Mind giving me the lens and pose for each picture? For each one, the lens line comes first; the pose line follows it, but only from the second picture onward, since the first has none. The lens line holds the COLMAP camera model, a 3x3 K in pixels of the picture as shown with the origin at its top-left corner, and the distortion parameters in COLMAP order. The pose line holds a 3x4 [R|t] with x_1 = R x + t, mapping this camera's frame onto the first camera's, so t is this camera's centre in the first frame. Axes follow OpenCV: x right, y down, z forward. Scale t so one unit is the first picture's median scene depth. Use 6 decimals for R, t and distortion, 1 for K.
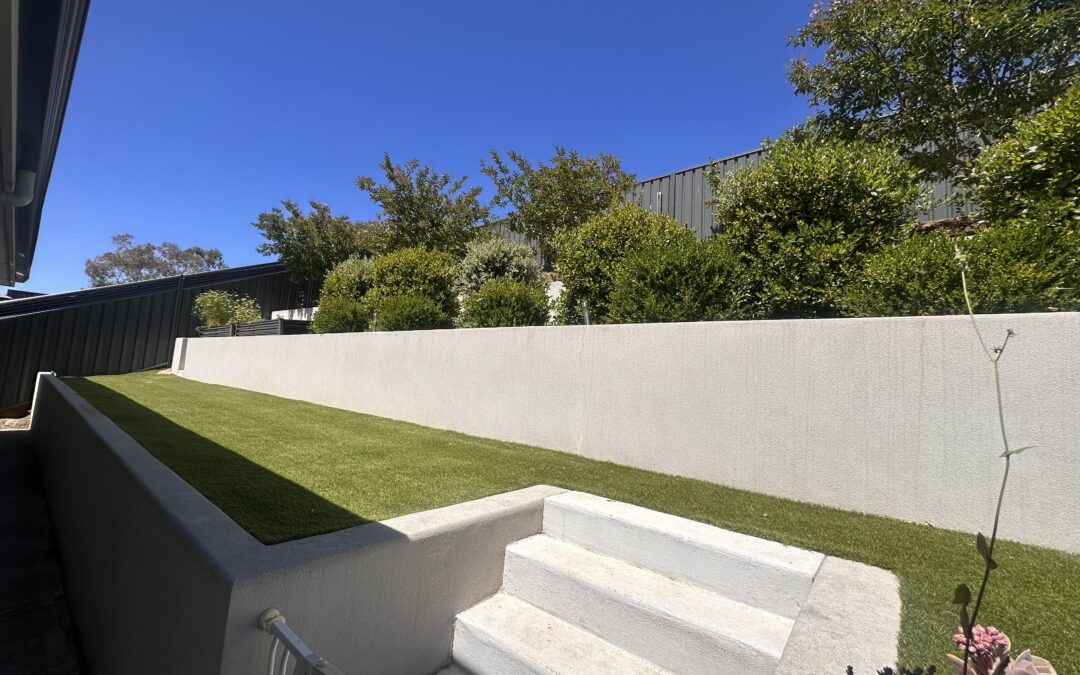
lens RADIAL K [[428.4, 0, 541.9], [0, 428.4, 336.9], [0, 0, 1]] dist [-0.003493, 0.000115]
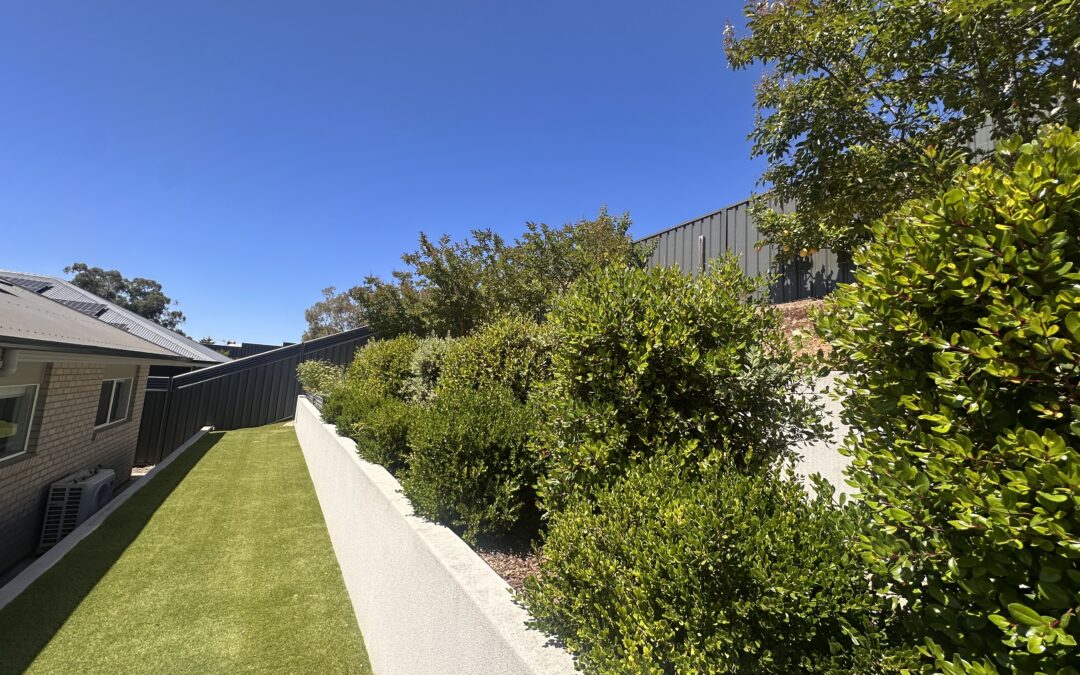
lens RADIAL K [[428.4, 0, 537.6], [0, 428.4, 336.6], [0, 0, 1]] dist [-0.003493, 0.000115]
pose [[0.939302, -0.040703, -0.340669, 0.372698], [0.026056, 0.998533, -0.047463, -0.159940], [0.342101, 0.035706, 0.938985, 0.156100]]
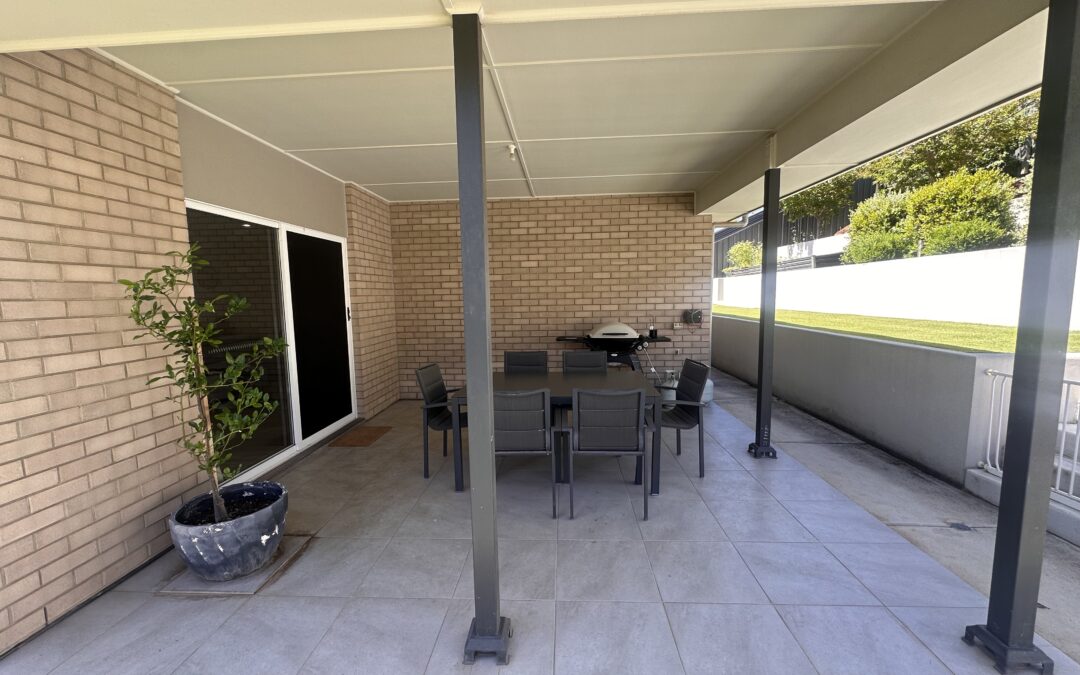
lens RADIAL K [[428.4, 0, 543.1], [0, 428.4, 335.9], [0, 0, 1]] dist [-0.003493, 0.000115]
pose [[0.578667, 0.004395, -0.815552, -0.010928], [0.132751, 0.986142, 0.099506, -0.047905], [0.804687, -0.165846, 0.570064, -0.575156]]
